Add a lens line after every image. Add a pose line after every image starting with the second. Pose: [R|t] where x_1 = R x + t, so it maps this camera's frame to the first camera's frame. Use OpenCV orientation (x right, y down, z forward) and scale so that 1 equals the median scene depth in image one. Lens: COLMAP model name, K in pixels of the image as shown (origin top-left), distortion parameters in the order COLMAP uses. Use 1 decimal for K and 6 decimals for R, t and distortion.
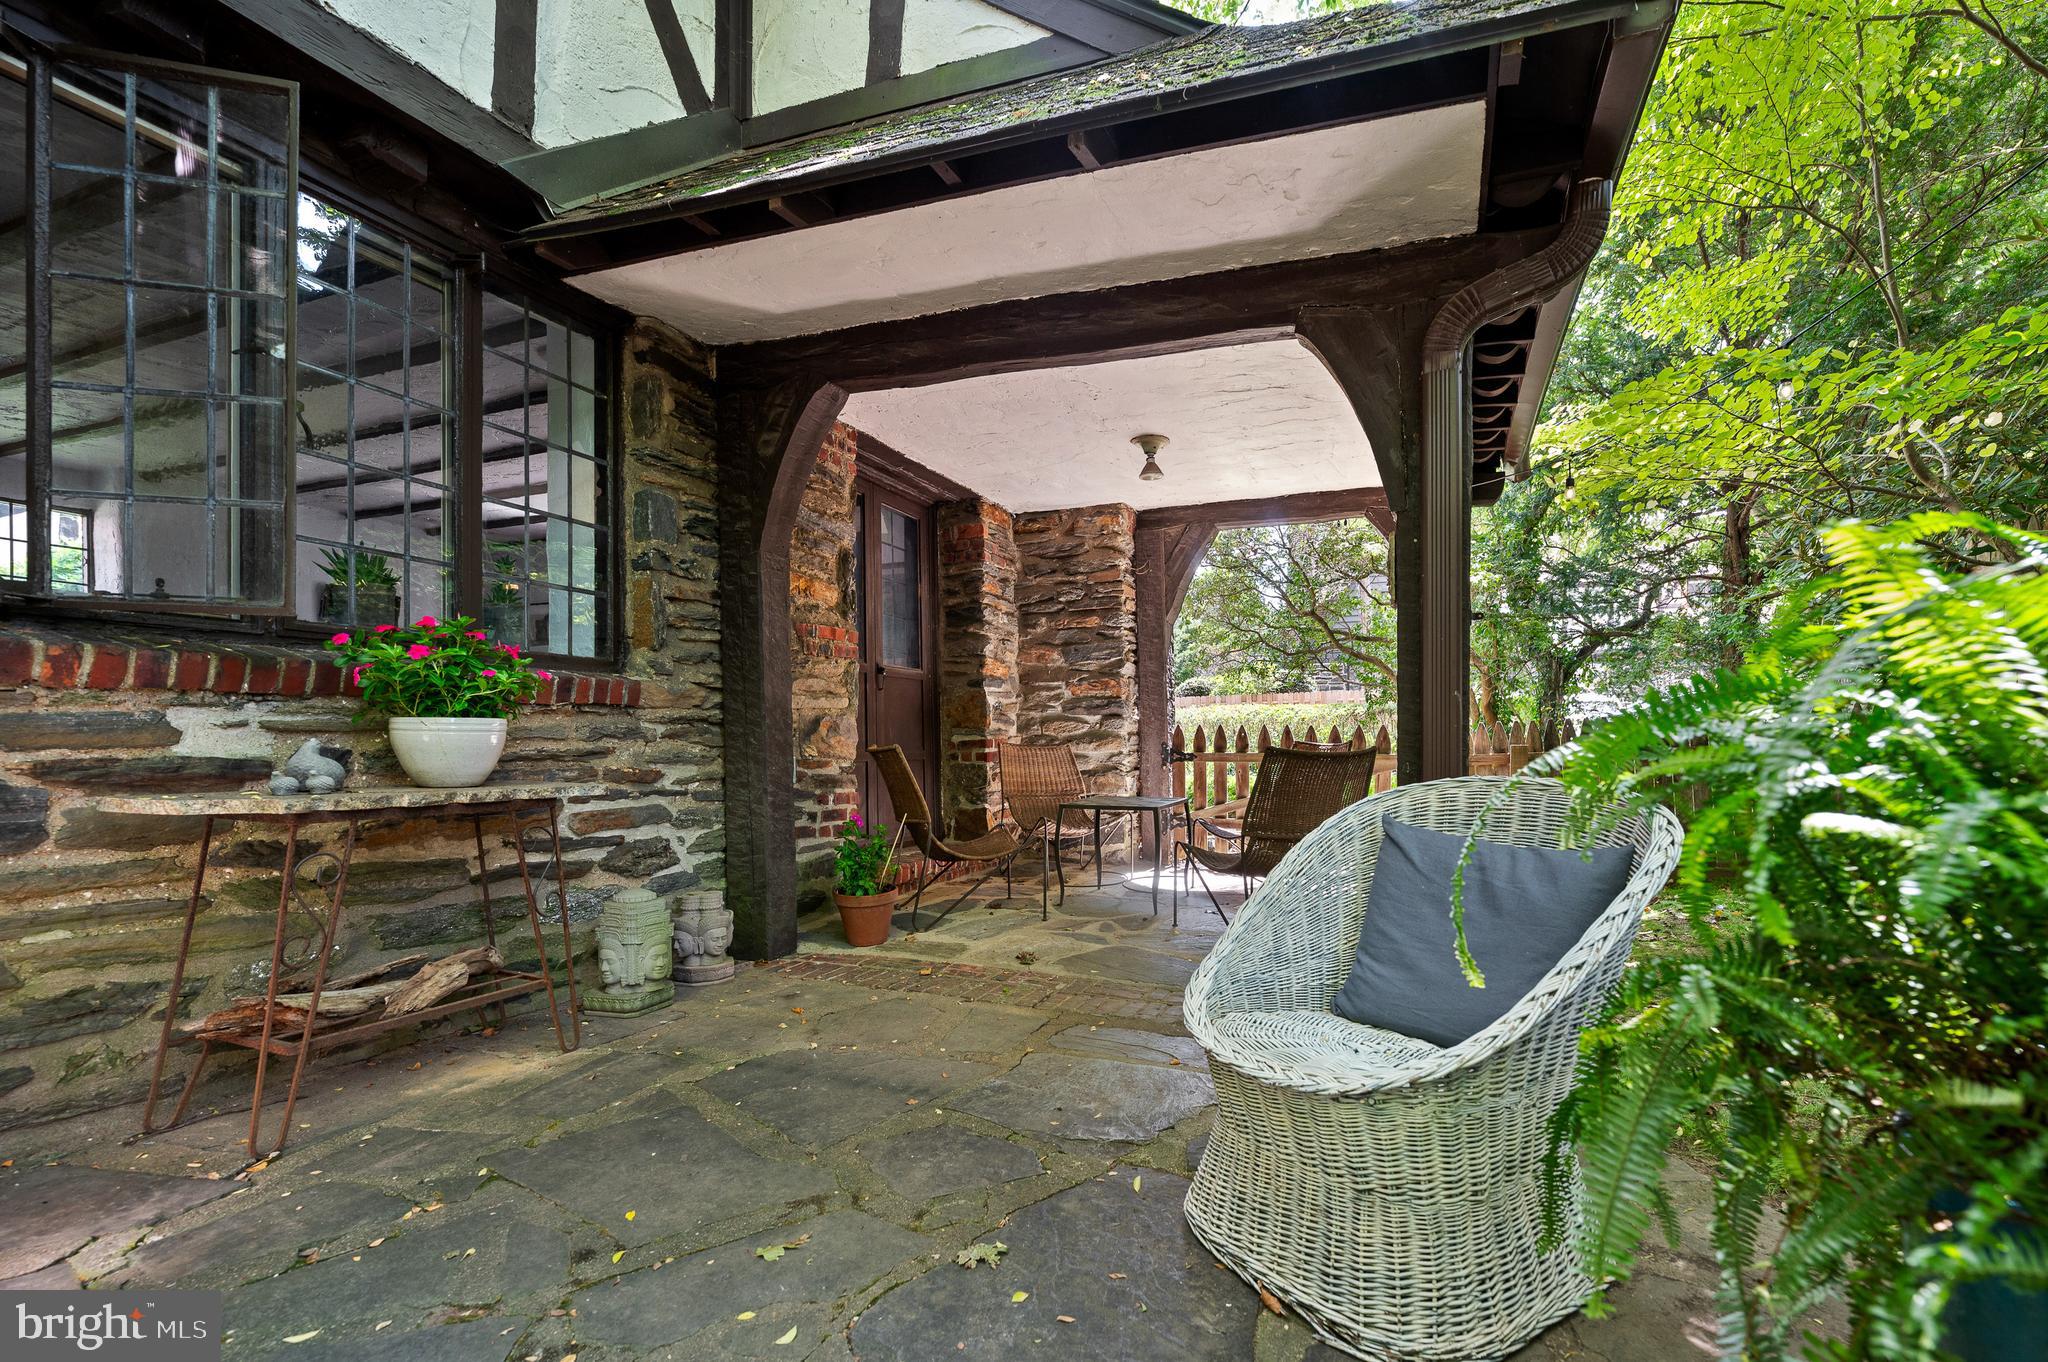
lens RADIAL K [[932.6, 0, 1079.4], [0, 932.6, 751.0], [0, 0, 1]] dist [0.000382, 0.000109]
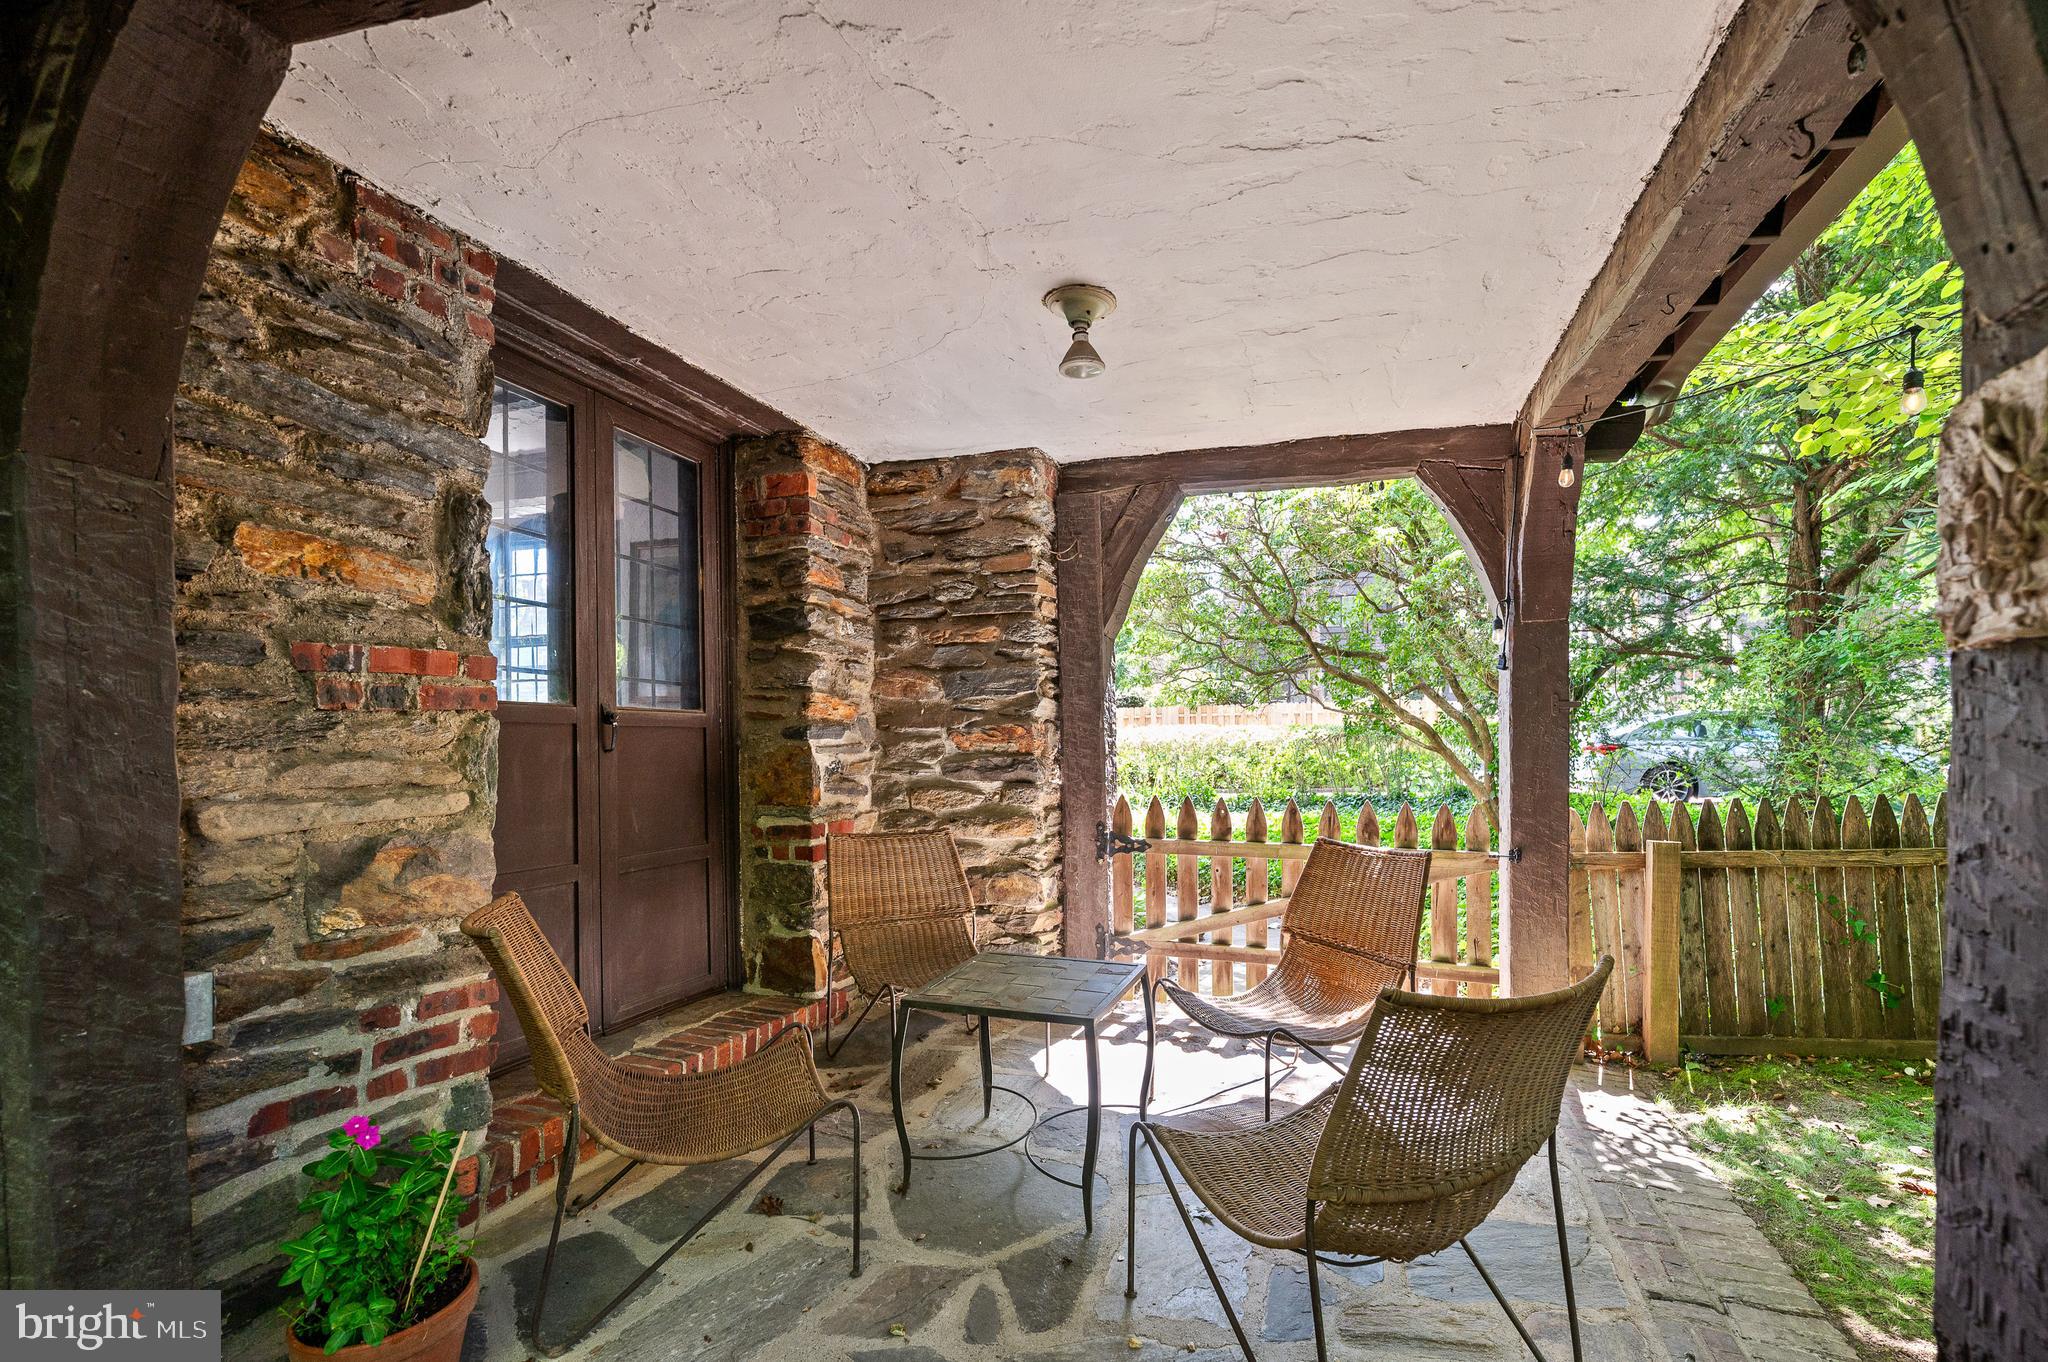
lens RADIAL K [[932.6, 0, 1079.4], [0, 932.6, 751.0], [0, 0, 1]] dist [0.000382, 0.000109]
pose [[0.997111, 0.002162, 0.075929, 0.028367], [-0.002115, 0.999998, -0.000704, -0.060336], [-0.075931, 0.000542, 0.997113, 0.371429]]
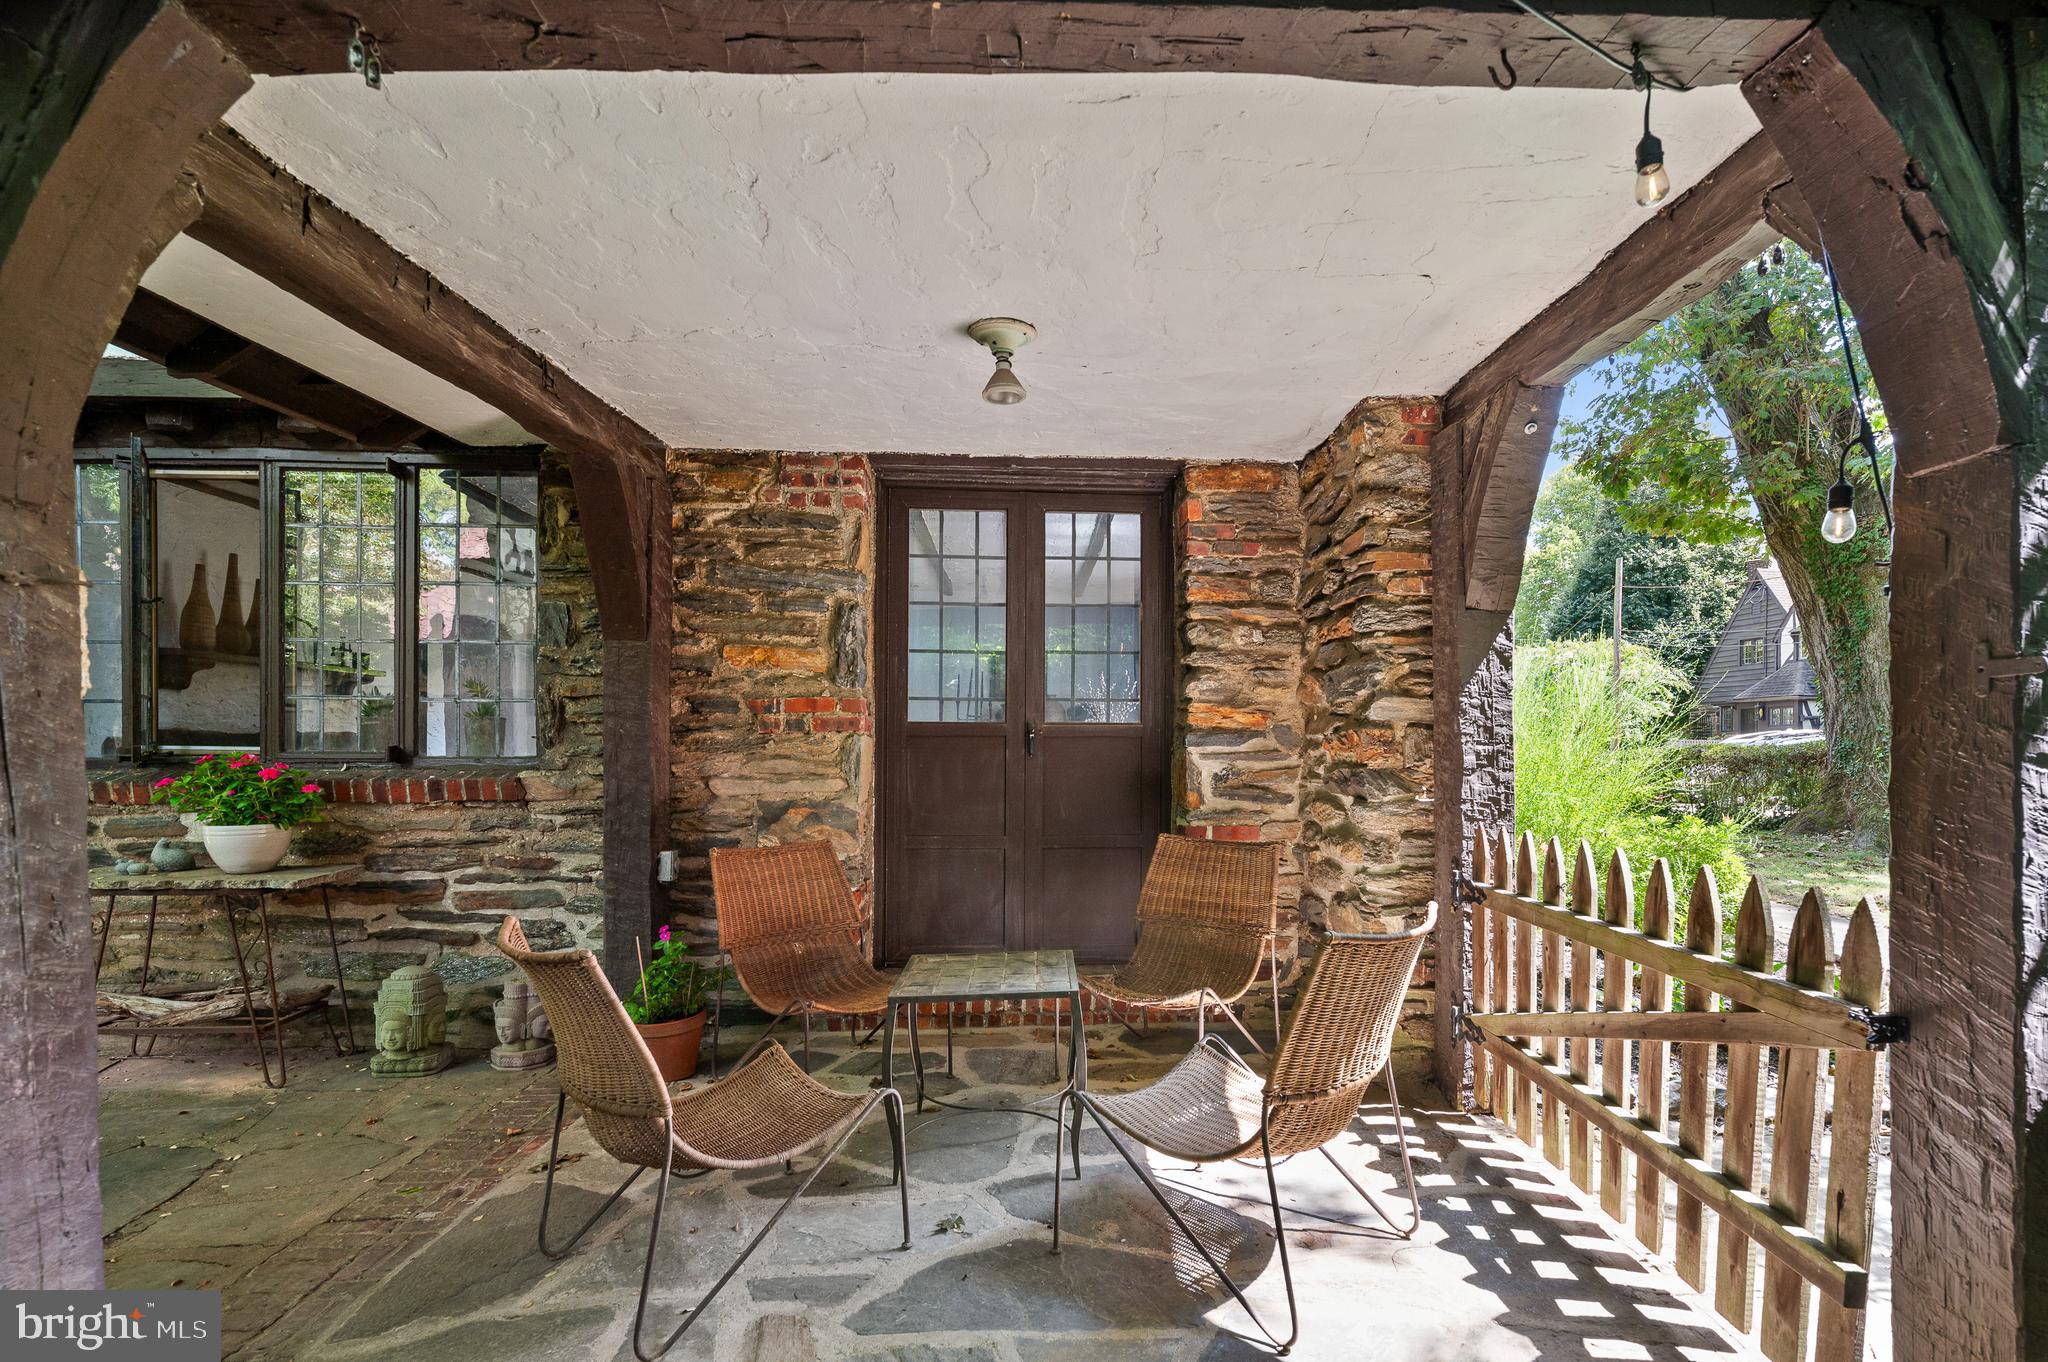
lens RADIAL K [[998.2, 0, 1067.3], [0, 998.2, 750.1], [0, 0, 1]] dist [-0.000270, 0.000339]
pose [[0.416529, 0.011254, -0.909053, 0.500130], [-0.009812, 0.999921, 0.007883, -0.070336], [0.909070, 0.005636, 0.416606, 0.621397]]
